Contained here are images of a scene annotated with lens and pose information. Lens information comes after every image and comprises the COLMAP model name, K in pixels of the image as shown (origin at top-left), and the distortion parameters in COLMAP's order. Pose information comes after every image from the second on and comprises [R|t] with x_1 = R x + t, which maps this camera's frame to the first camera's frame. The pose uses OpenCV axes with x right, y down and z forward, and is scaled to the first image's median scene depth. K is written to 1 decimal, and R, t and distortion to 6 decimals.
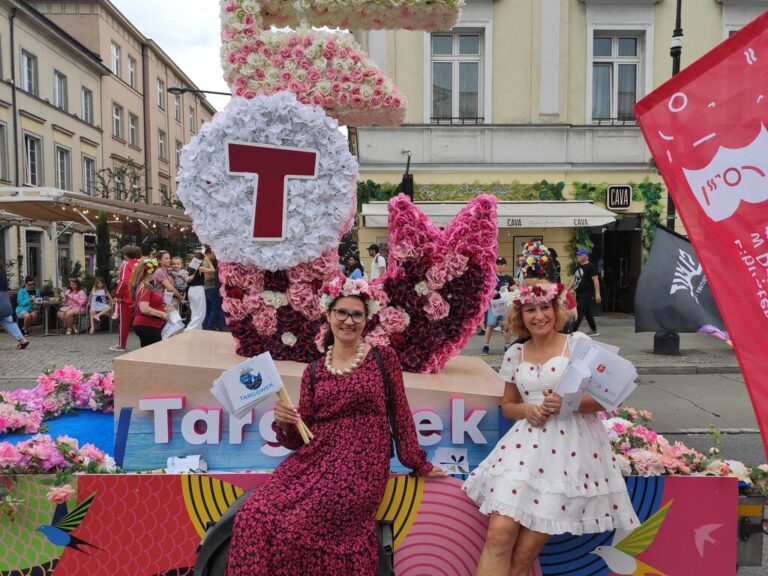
lens RADIAL K [[566.1, 0, 383.6], [0, 566.1, 297.8], [0, 0, 1]] dist [0.116496, -0.103447]
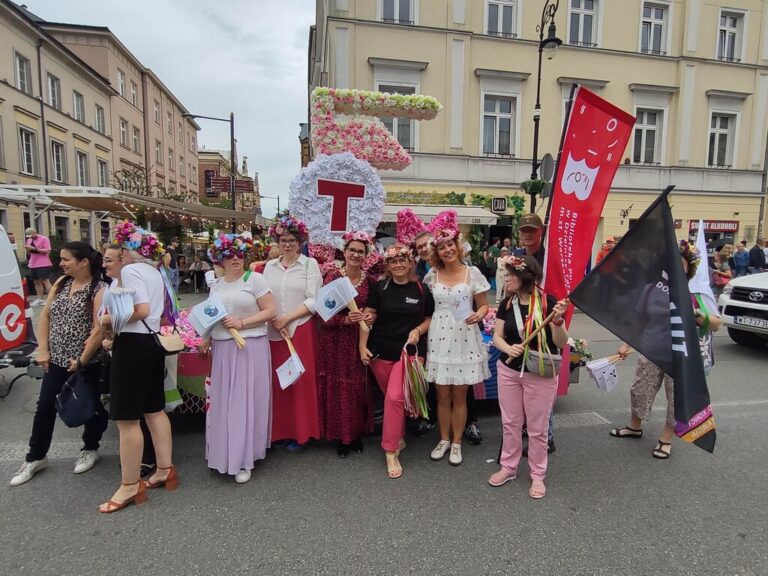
lens RADIAL K [[423.9, 0, 384.0], [0, 423.9, 288.0], [0, 0, 1]] dist [0.021978, 0.000103]
pose [[0.990108, -0.001338, 0.140302, -0.055149], [-0.004019, 0.999274, 0.037894, 0.005863], [-0.140250, -0.038083, 0.989383, -0.085533]]
